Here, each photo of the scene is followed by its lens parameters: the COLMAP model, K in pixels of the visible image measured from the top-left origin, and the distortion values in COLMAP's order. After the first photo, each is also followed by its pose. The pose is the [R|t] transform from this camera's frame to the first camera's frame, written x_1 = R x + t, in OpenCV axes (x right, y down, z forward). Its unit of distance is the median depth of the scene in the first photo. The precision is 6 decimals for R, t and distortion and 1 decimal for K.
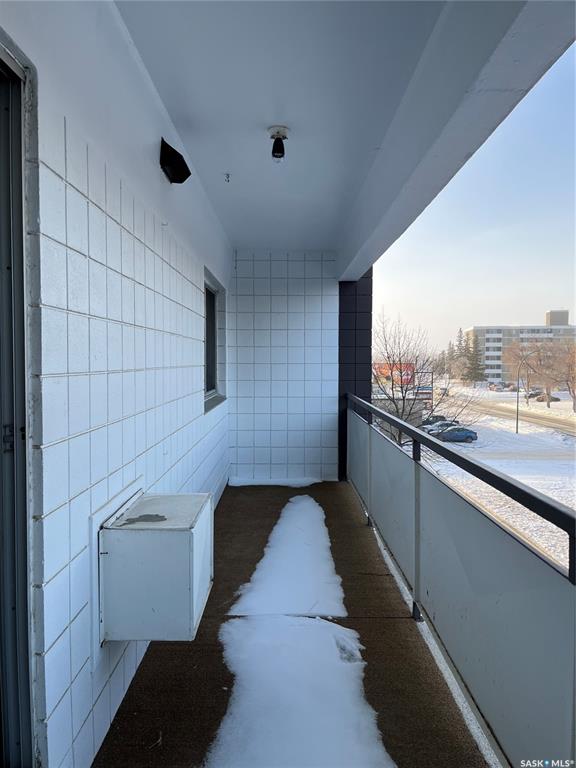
lens RADIAL K [[584.6, 0, 291.3], [0, 584.6, 385.7], [0, 0, 1]] dist [0.069528, -0.068497]
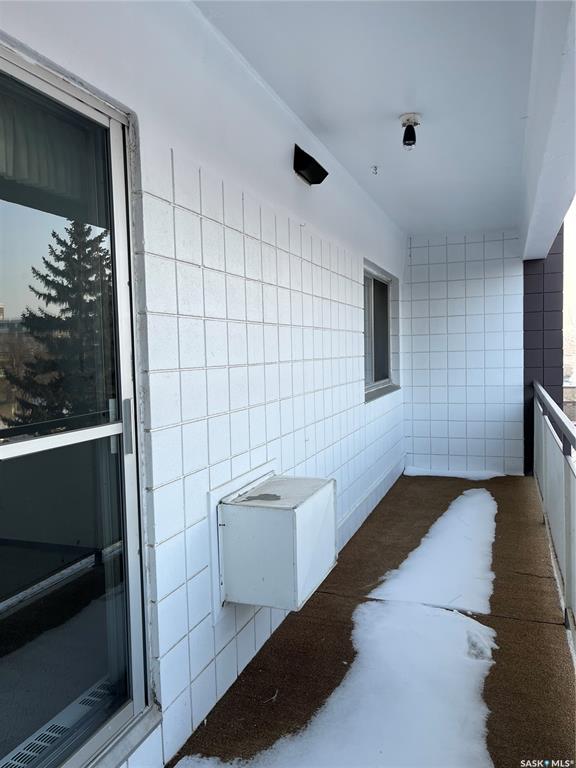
lens RADIAL K [[584.6, 0, 291.3], [0, 584.6, 385.7], [0, 0, 1]] dist [0.069528, -0.068497]
pose [[0.937730, -0.008310, -0.347265, 0.143974], [0.014807, 0.999761, 0.016059, -0.001432], [0.347049, -0.020201, 0.937630, -0.010193]]
